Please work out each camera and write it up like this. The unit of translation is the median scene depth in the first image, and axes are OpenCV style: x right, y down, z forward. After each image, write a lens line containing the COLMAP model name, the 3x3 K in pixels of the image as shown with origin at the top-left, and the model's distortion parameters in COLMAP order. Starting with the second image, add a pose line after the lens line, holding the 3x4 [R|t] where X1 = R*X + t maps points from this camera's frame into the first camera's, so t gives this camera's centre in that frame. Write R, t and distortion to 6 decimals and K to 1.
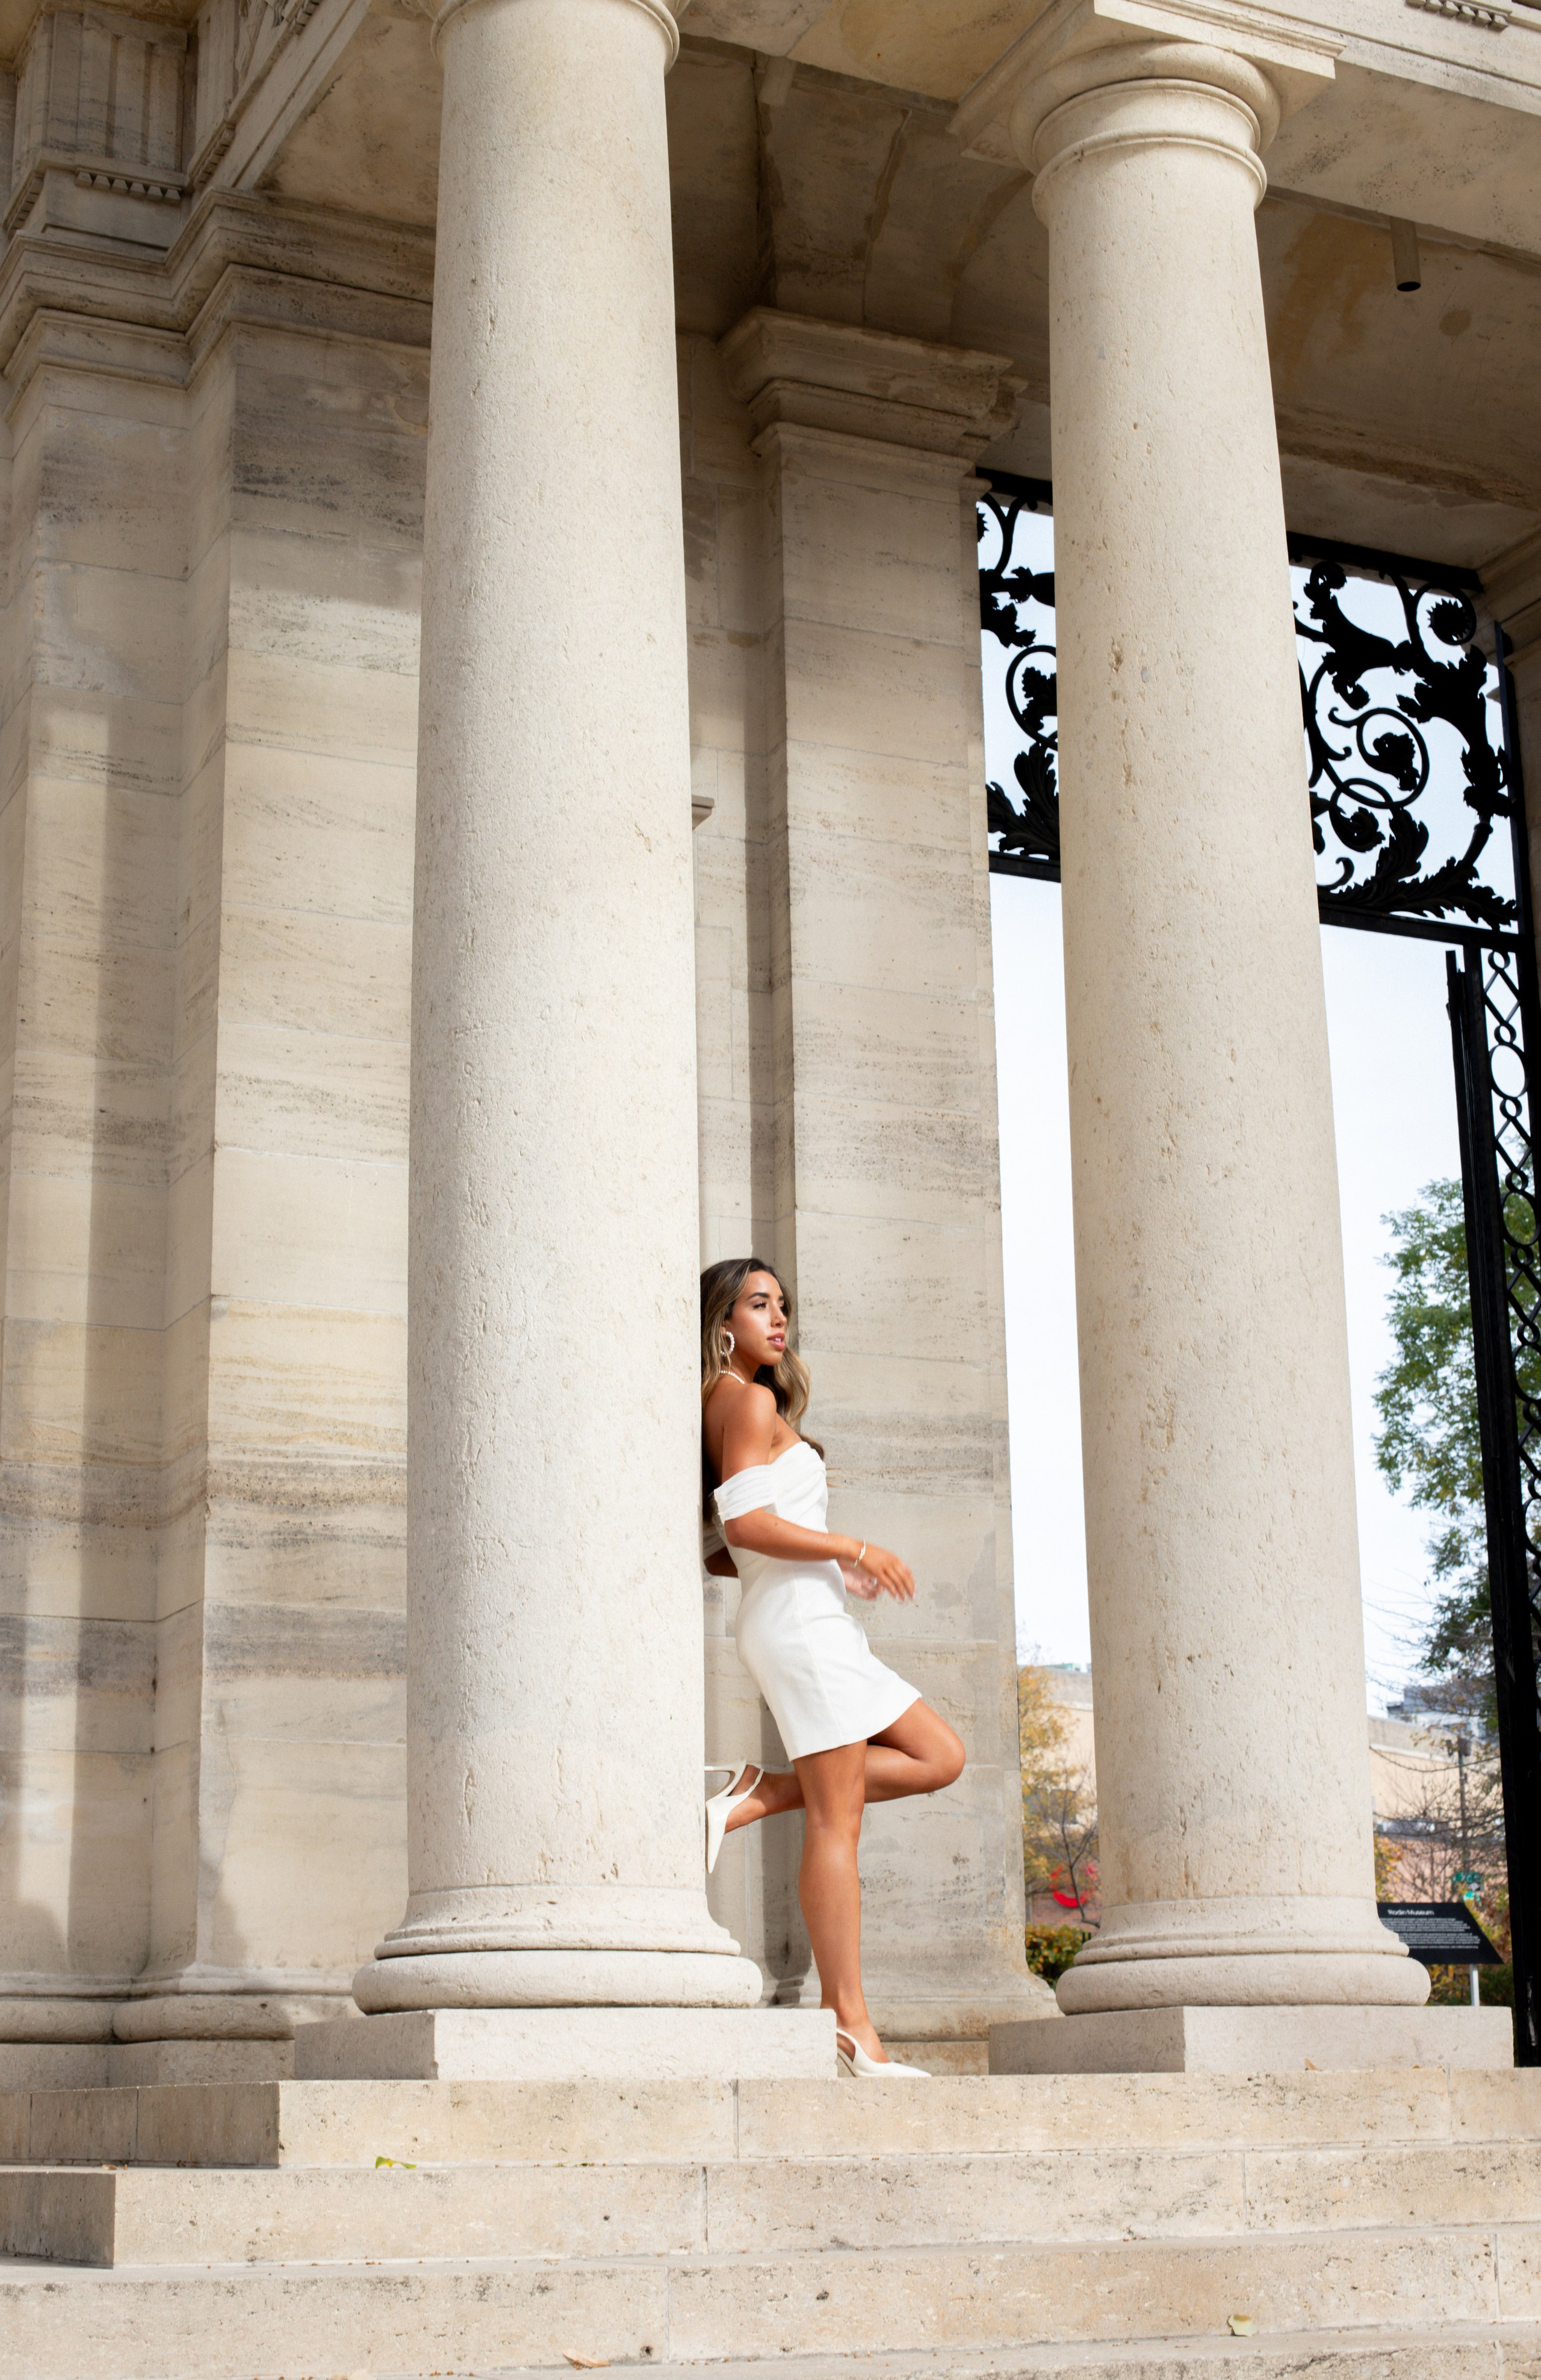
lens RADIAL K [[3577.4, 0, 760.2], [0, 3577.4, 1201.2], [0, 0, 1]] dist [-0.142859, 0.145277]
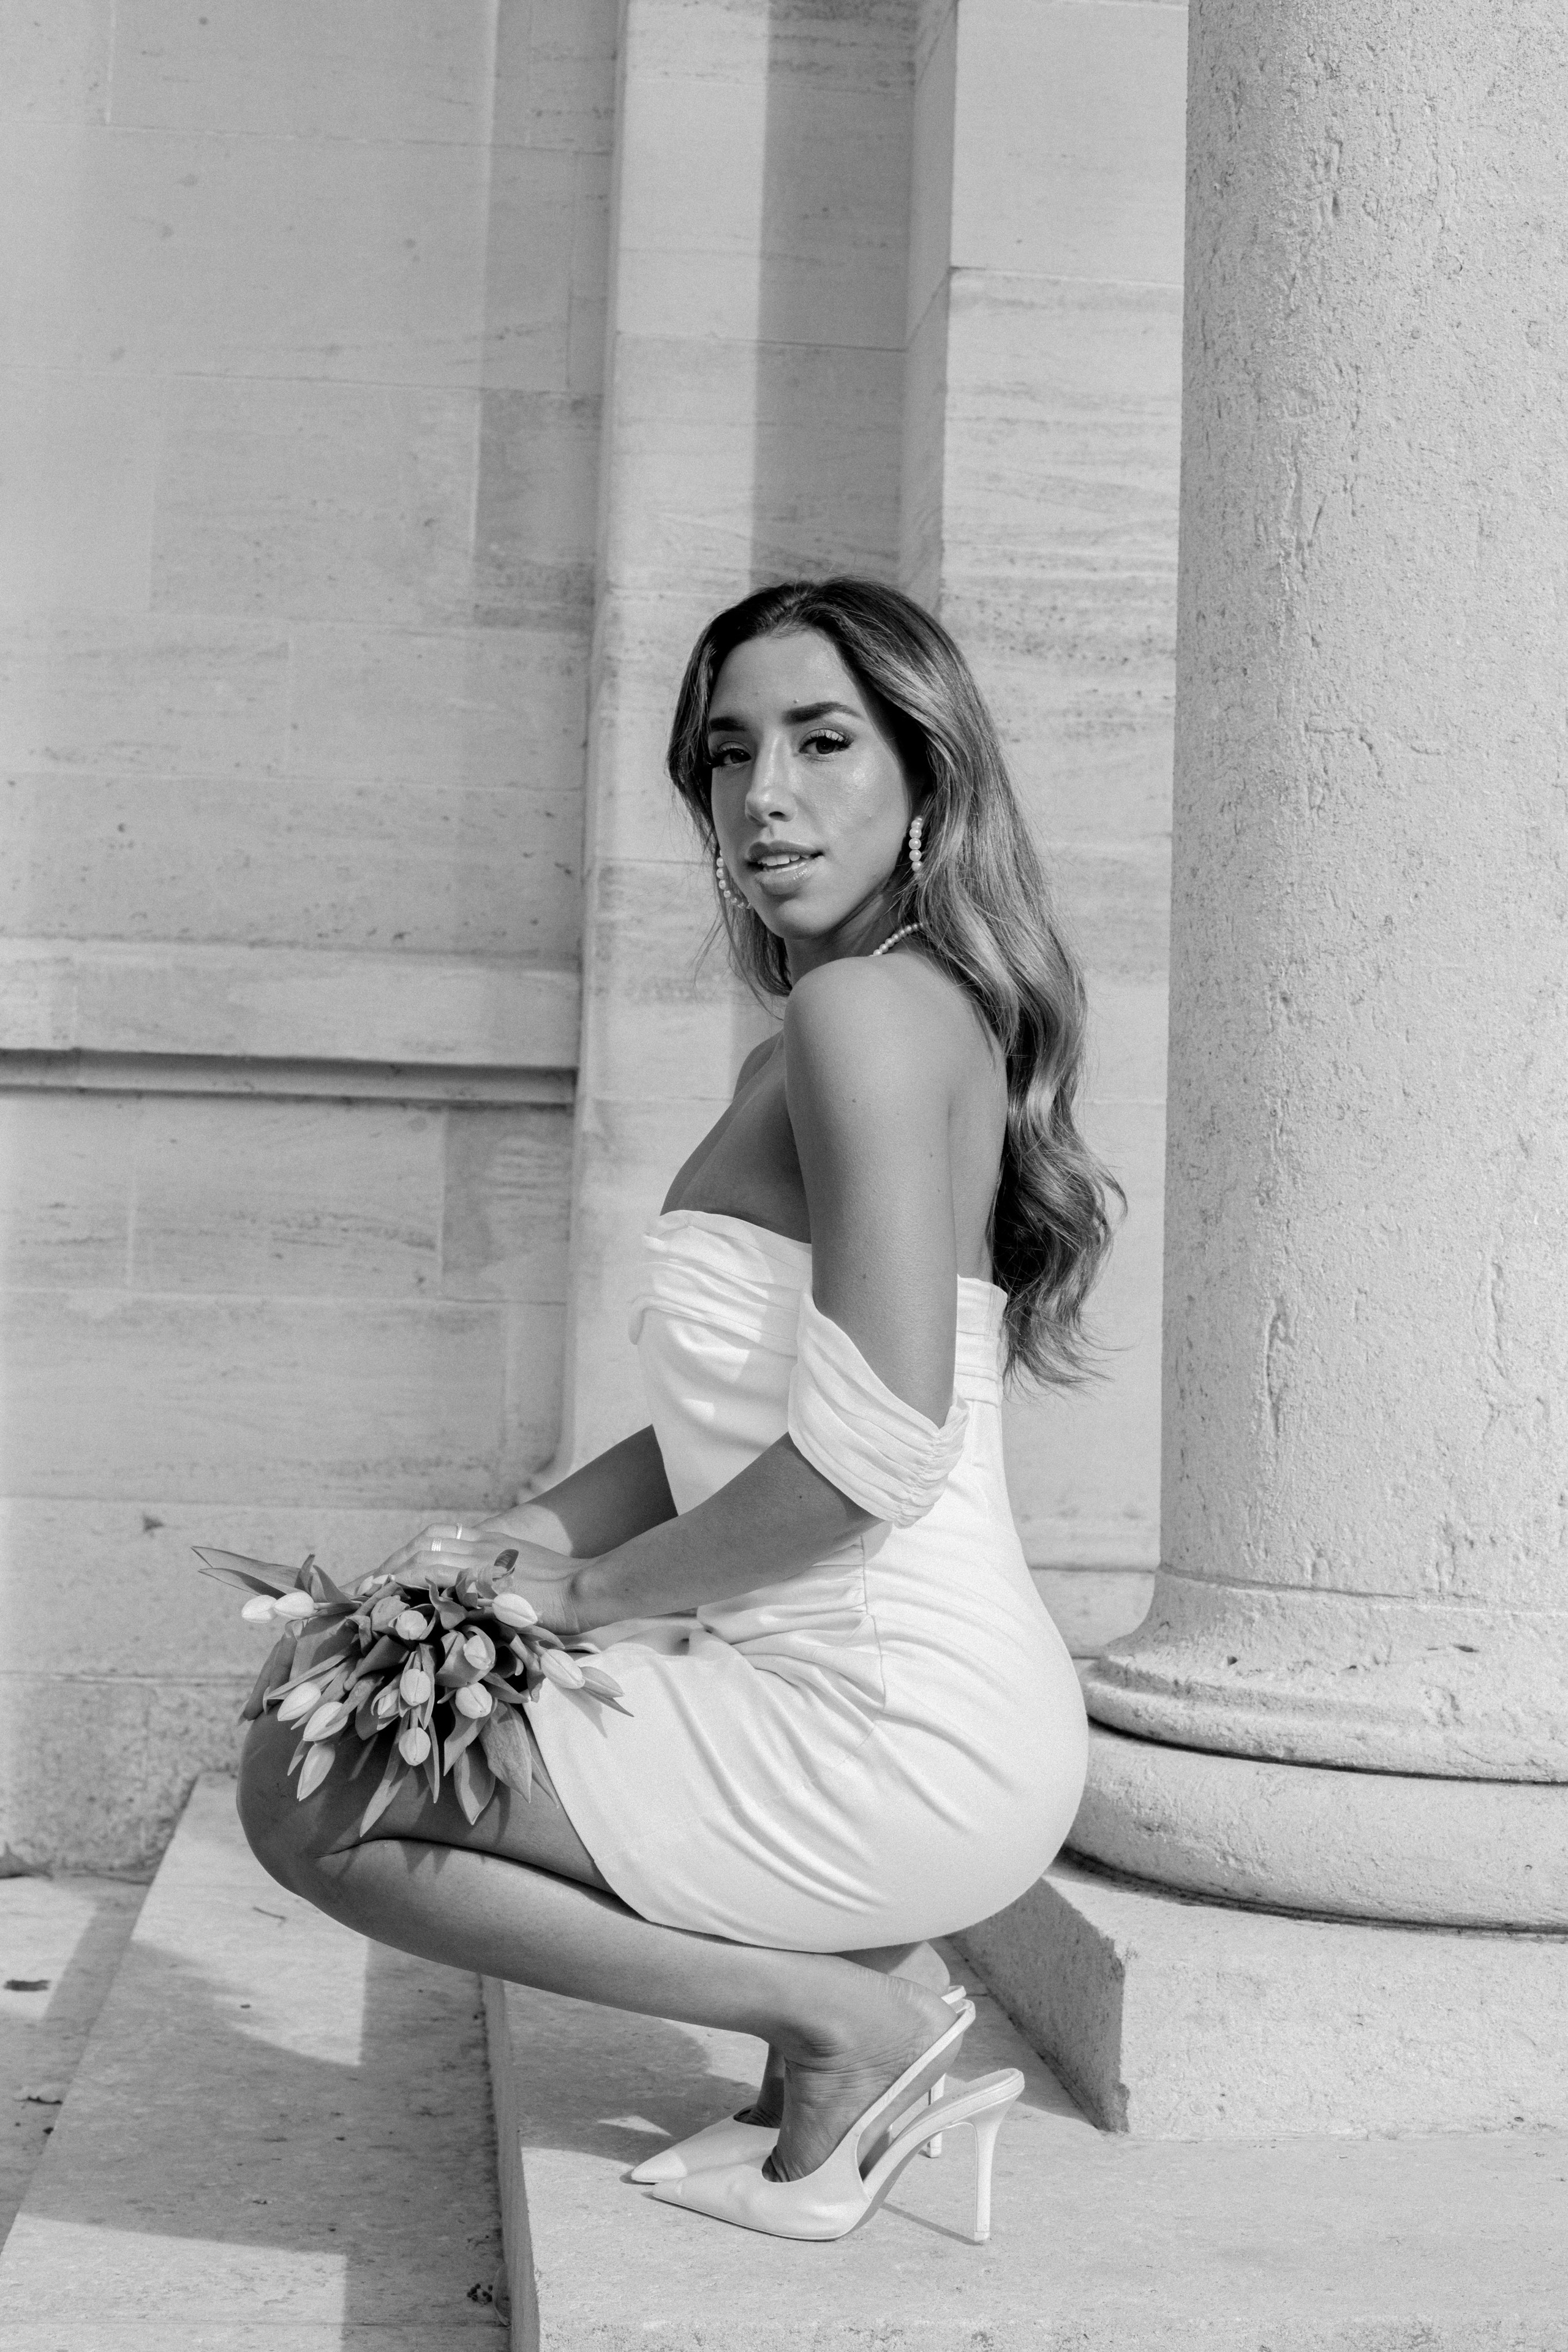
lens RADIAL K [[3449.7, 0, 784.0], [0, 3449.7, 1176.0], [0, 0, 1]] dist [-0.141358, 0.065365]
pose [[0.944436, 0.037562, -0.326541, -0.005683], [0.038024, 0.974294, 0.222048, 0.044663], [0.326488, -0.222127, 0.918730, 0.495893]]
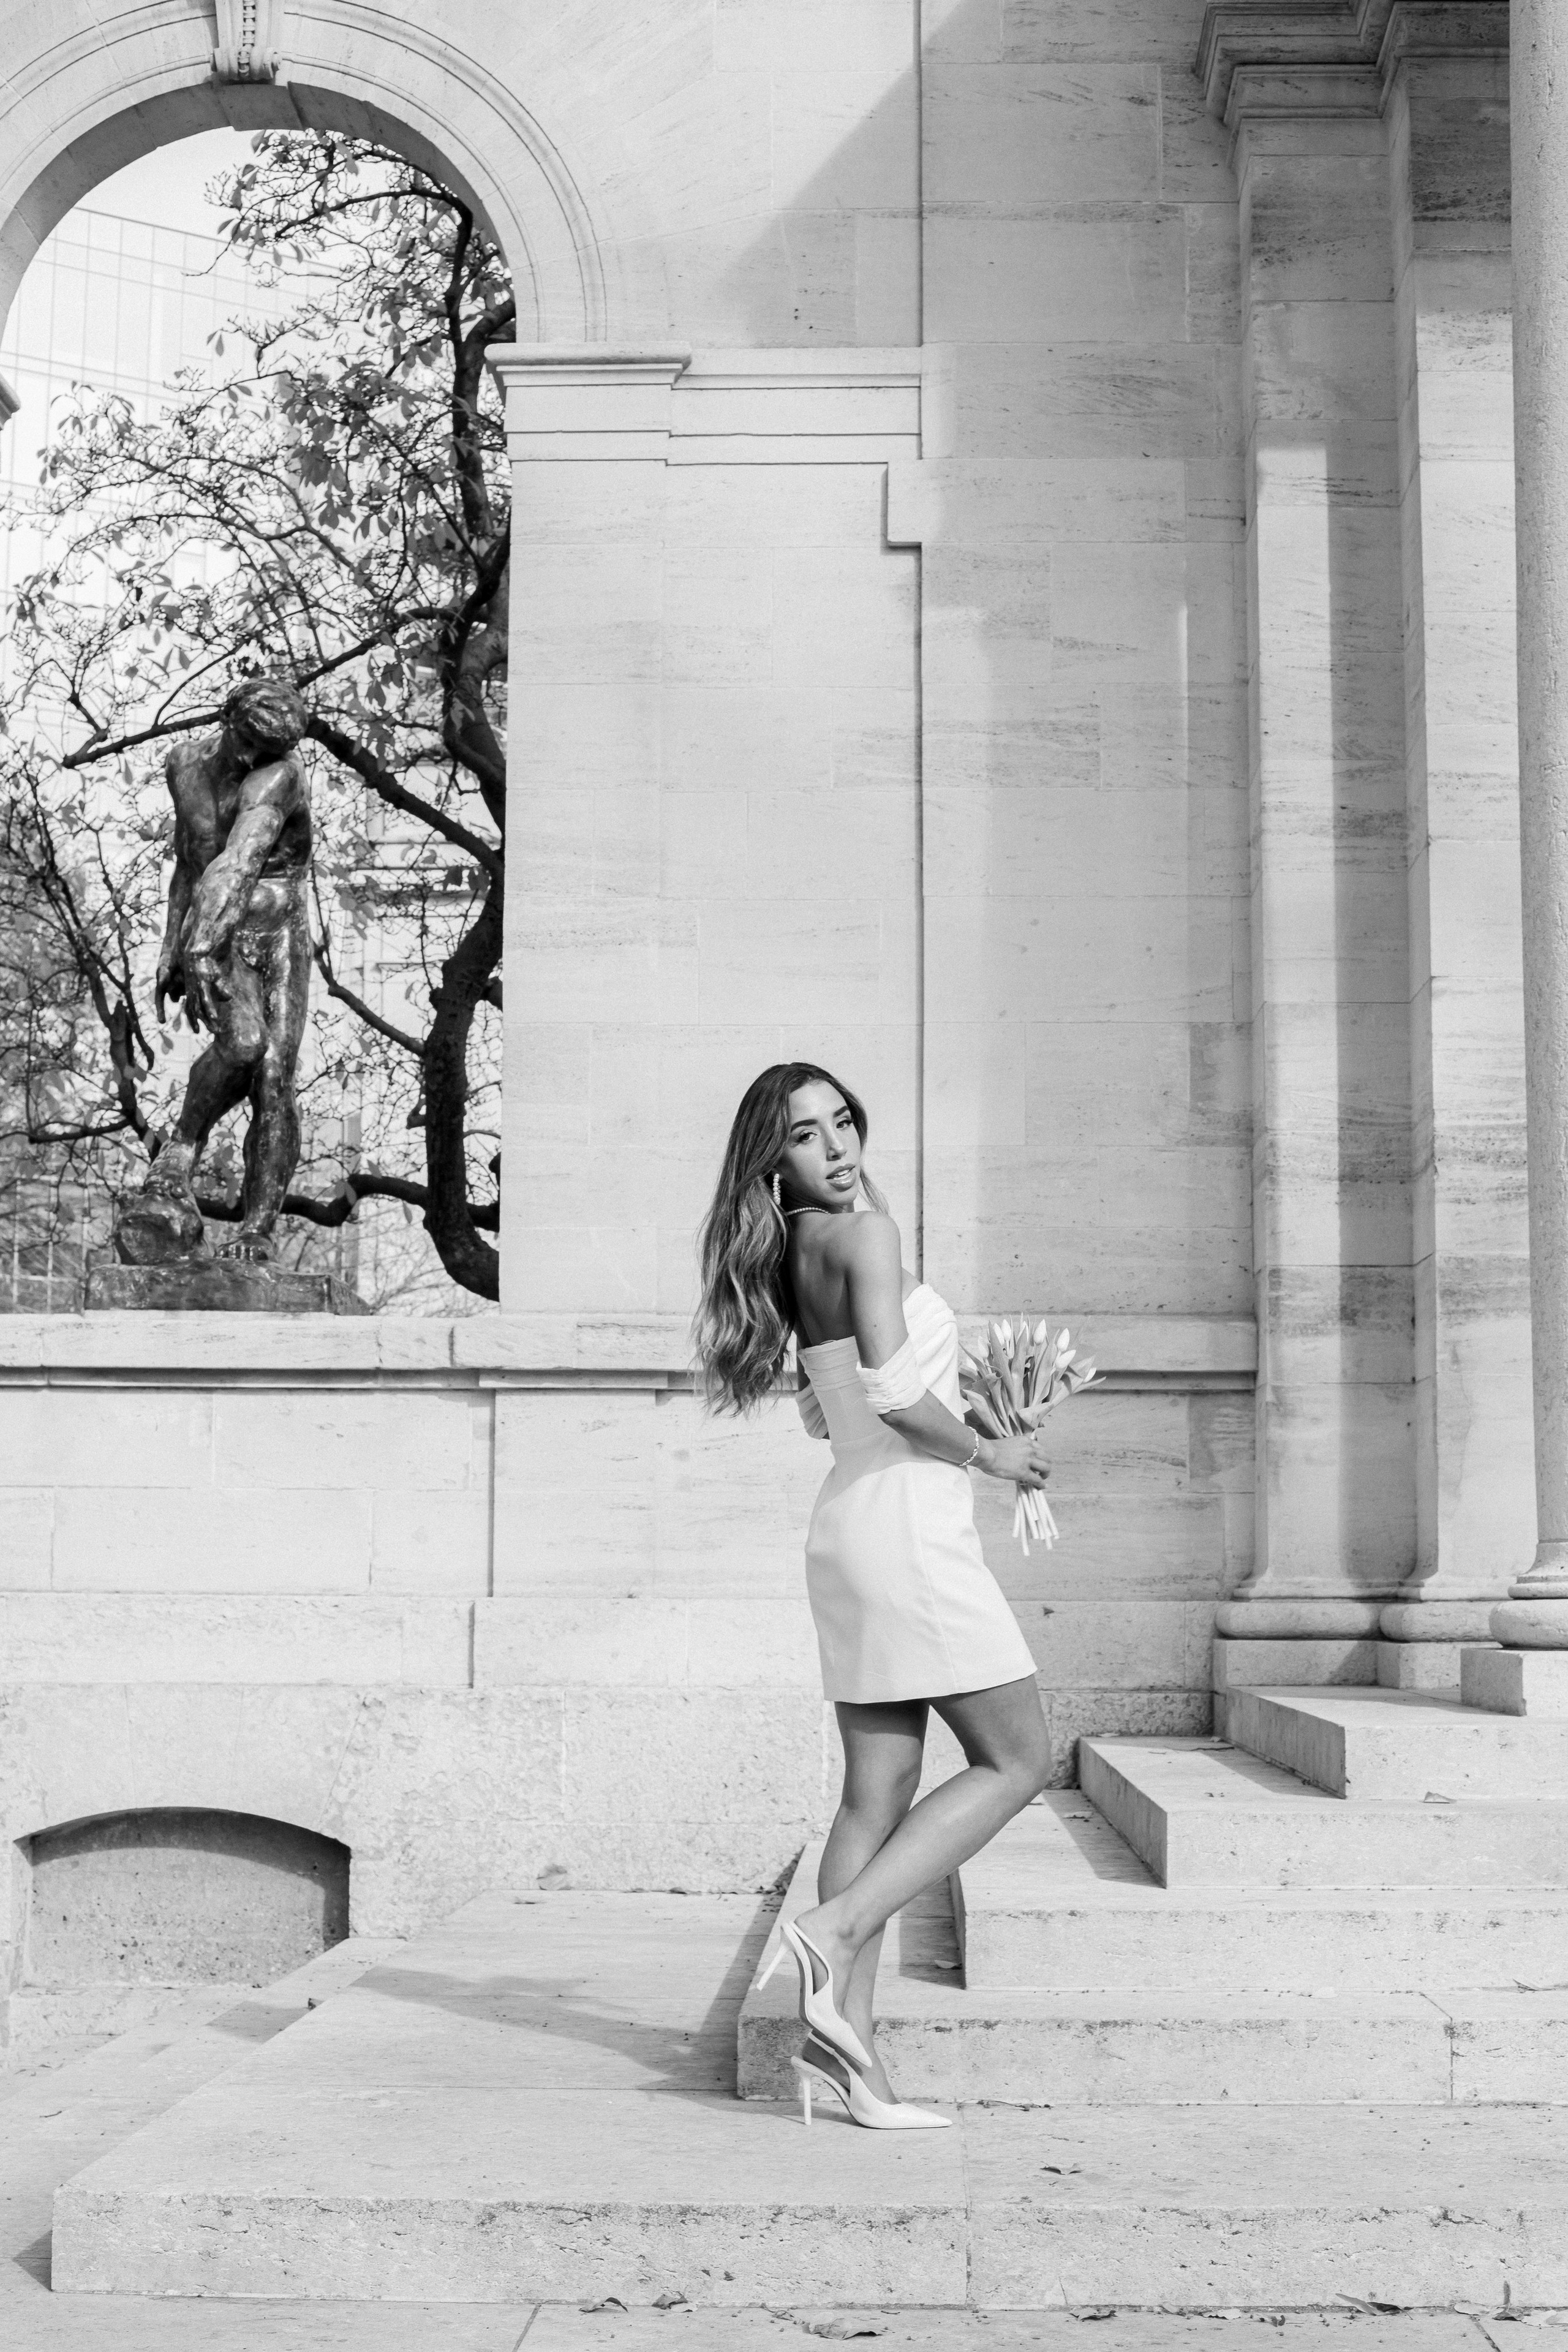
lens RADIAL K [[3529.5, 0, 801.9], [0, 3529.5, 1174.0], [0, 0, 1]] dist [-0.139210, 0.125535]
pose [[0.892936, -0.033641, -0.448926, 0.161038], [0.097509, 0.987984, 0.119915, -0.063773], [0.439498, -0.150850, 0.885486, -0.064149]]
